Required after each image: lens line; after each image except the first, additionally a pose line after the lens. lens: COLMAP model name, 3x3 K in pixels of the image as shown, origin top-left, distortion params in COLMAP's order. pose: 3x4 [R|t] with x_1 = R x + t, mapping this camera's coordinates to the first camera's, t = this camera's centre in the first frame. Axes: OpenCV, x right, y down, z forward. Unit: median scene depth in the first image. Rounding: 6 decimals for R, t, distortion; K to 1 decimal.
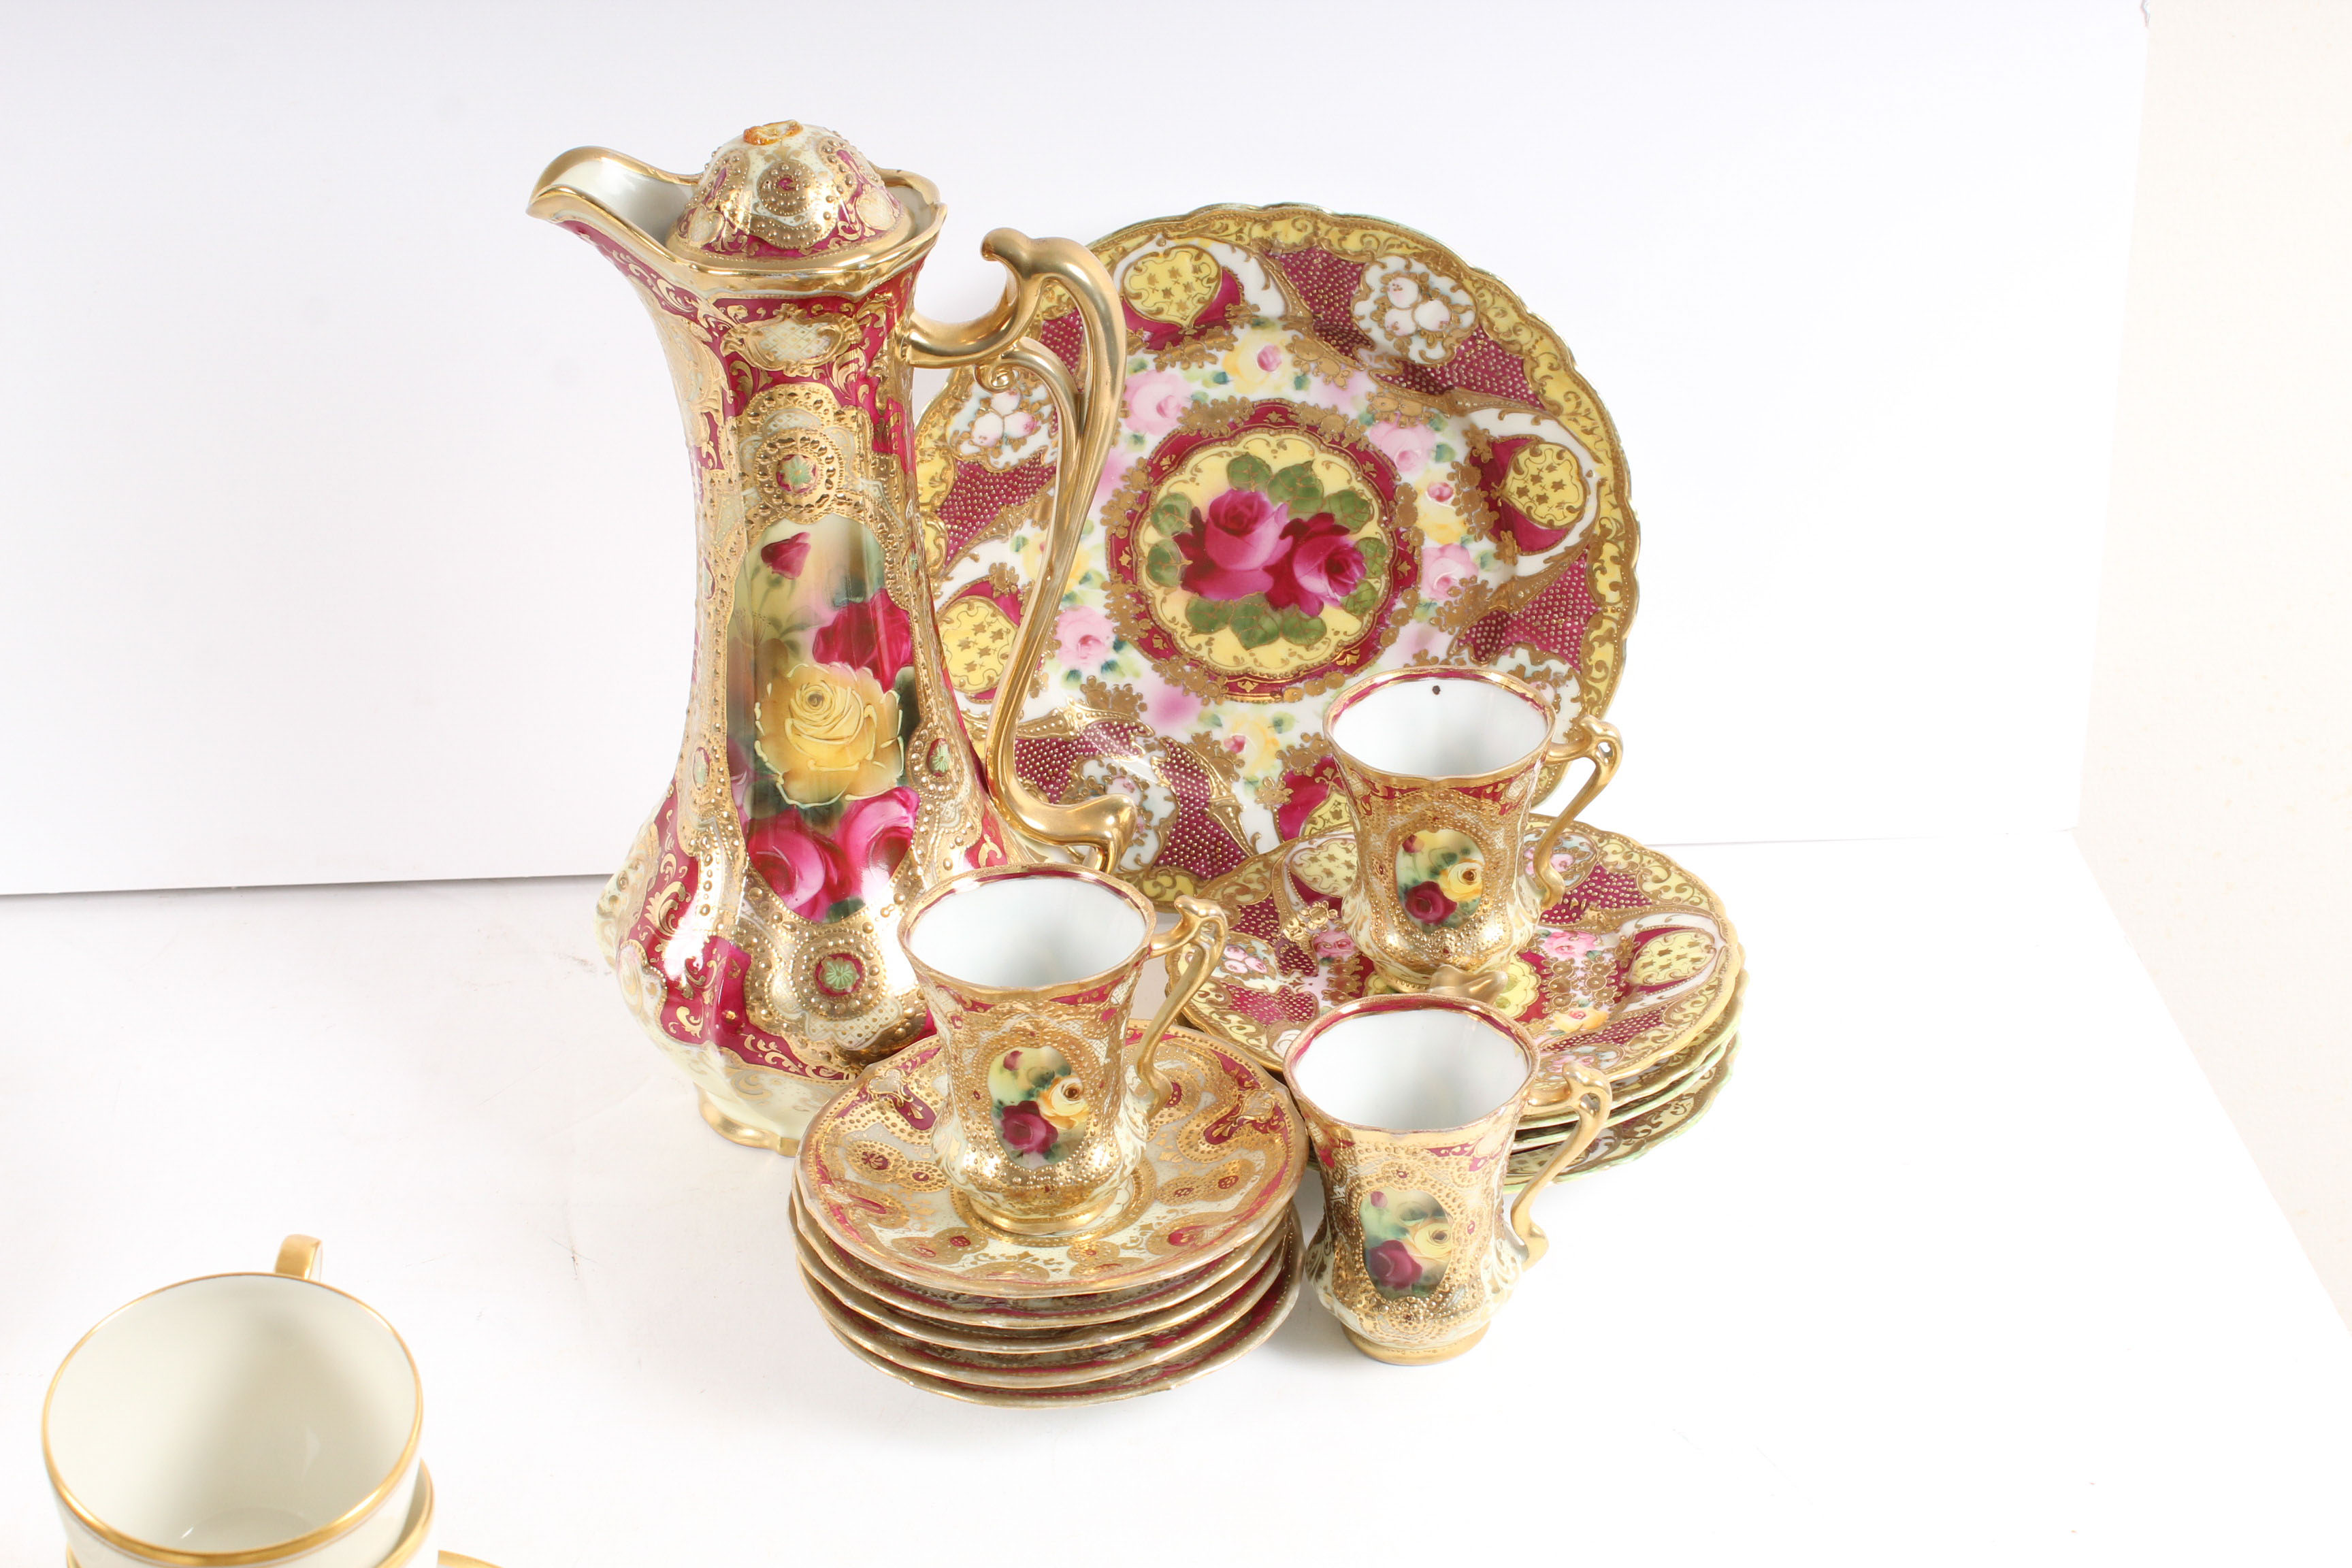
lens RADIAL K [[3399.3, 0, 1183.0], [0, 3399.3, 748.4], [0, 0, 1]] dist [-0.031893, -0.008966]
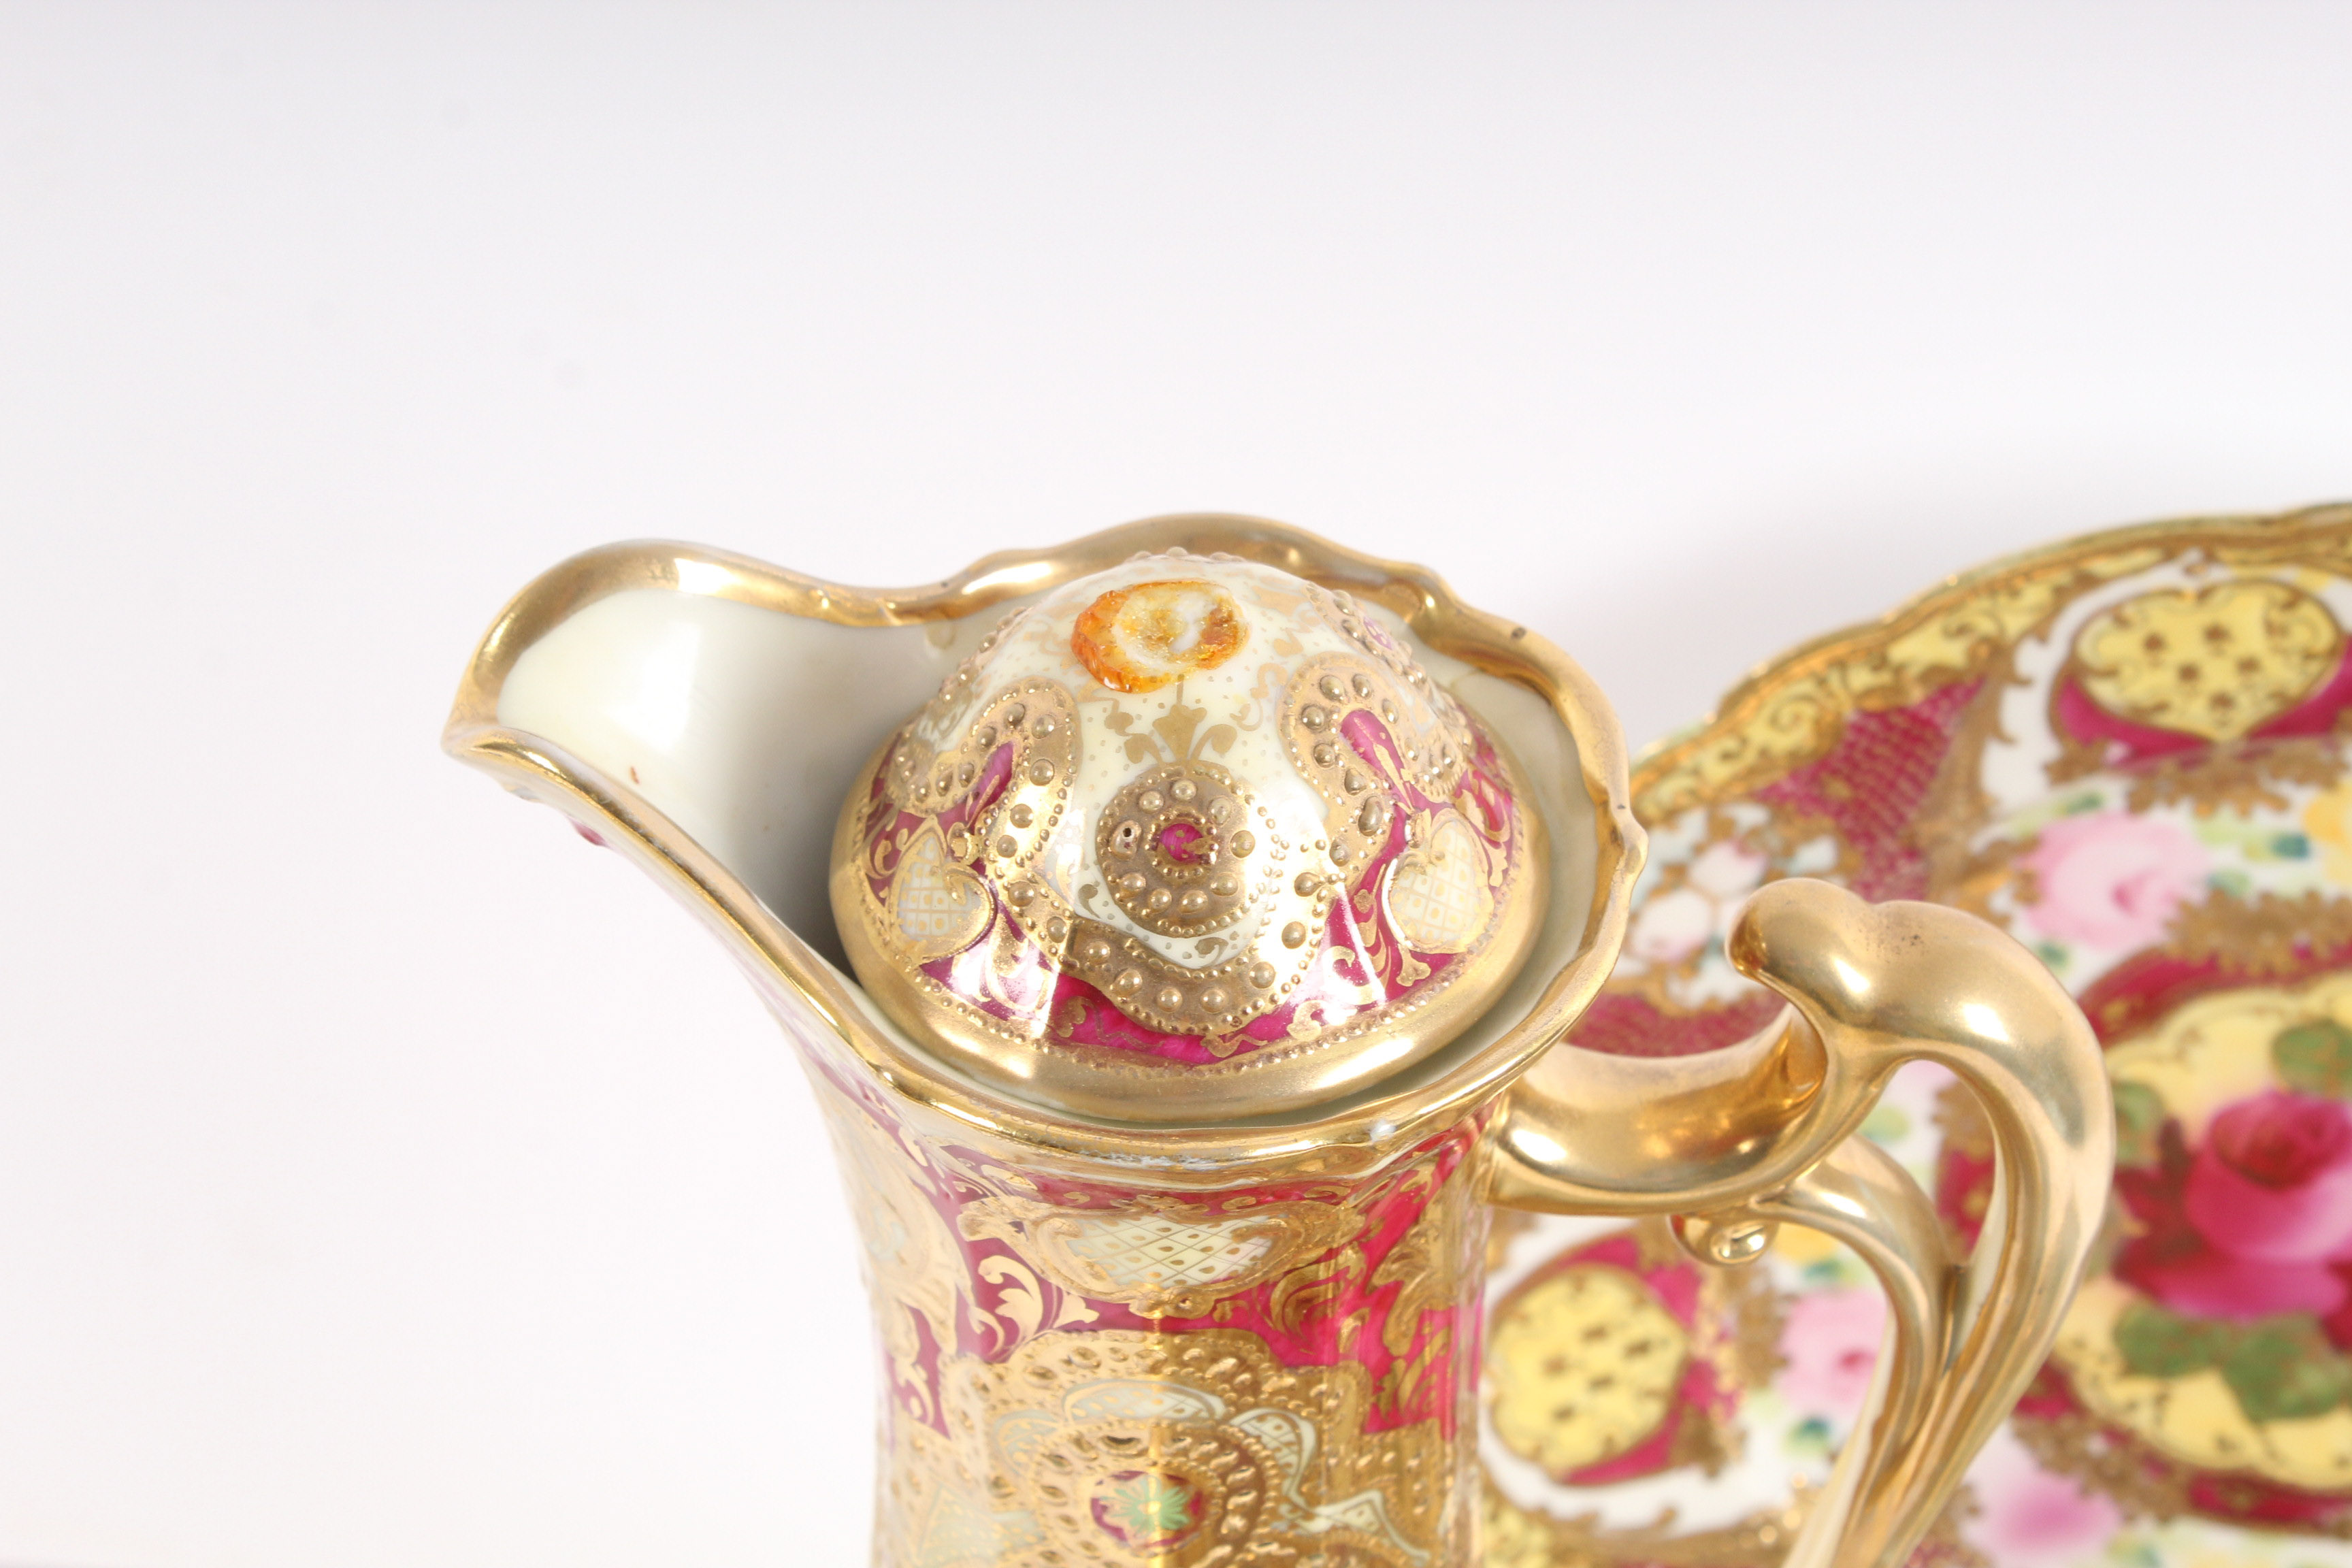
lens RADIAL K [[5199.1, 0, 1176.0], [0, 5199.1, 784.0], [0, 0, 1]] dist [0.048175, 0.225439]
pose [[0.987940, 0.114538, -0.104193, -0.057549], [-0.088978, 0.970666, 0.223362, -0.256679], [0.126720, -0.211398, 0.969151, 0.447873]]
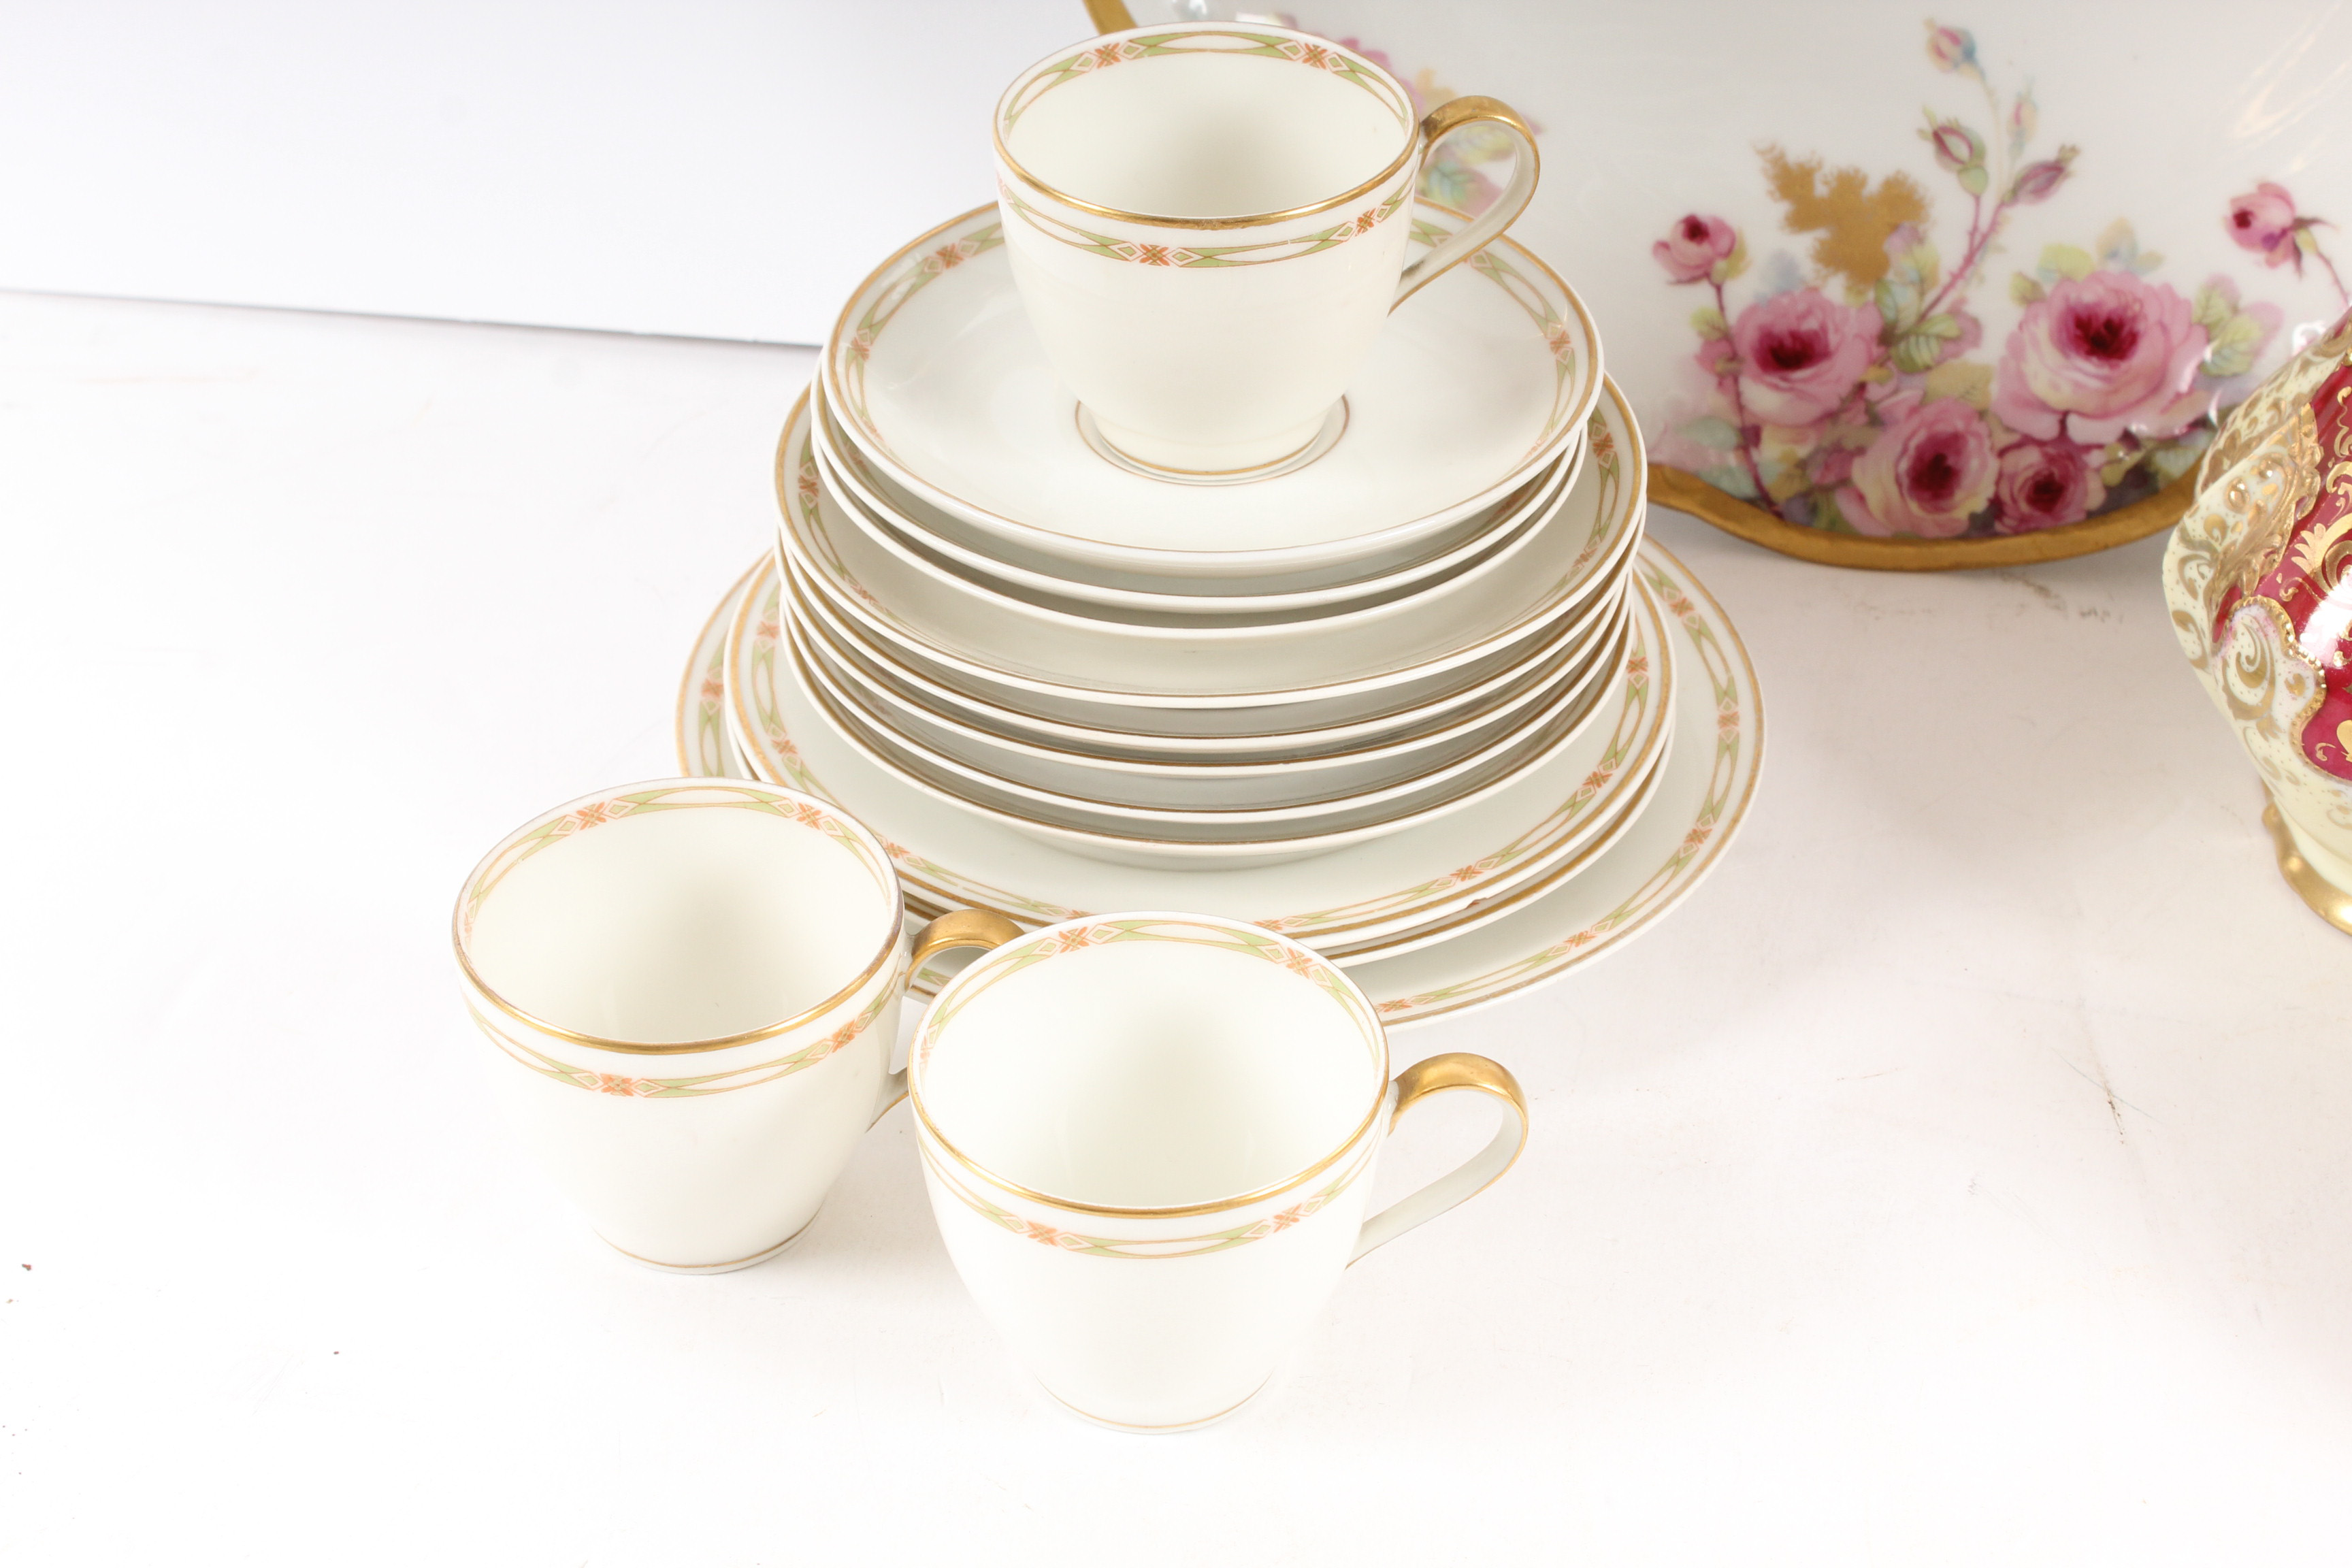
lens RADIAL K [[4114.3, 0, 1176.0], [0, 4114.3, 784.0], [0, 0, 1]] dist [-0.004739, 0.043819]
pose [[0.973074, 0.126828, -0.192462, -0.203773], [-0.097982, 0.983411, 0.152652, -0.003507], [0.208629, -0.129684, 0.969358, 0.245744]]
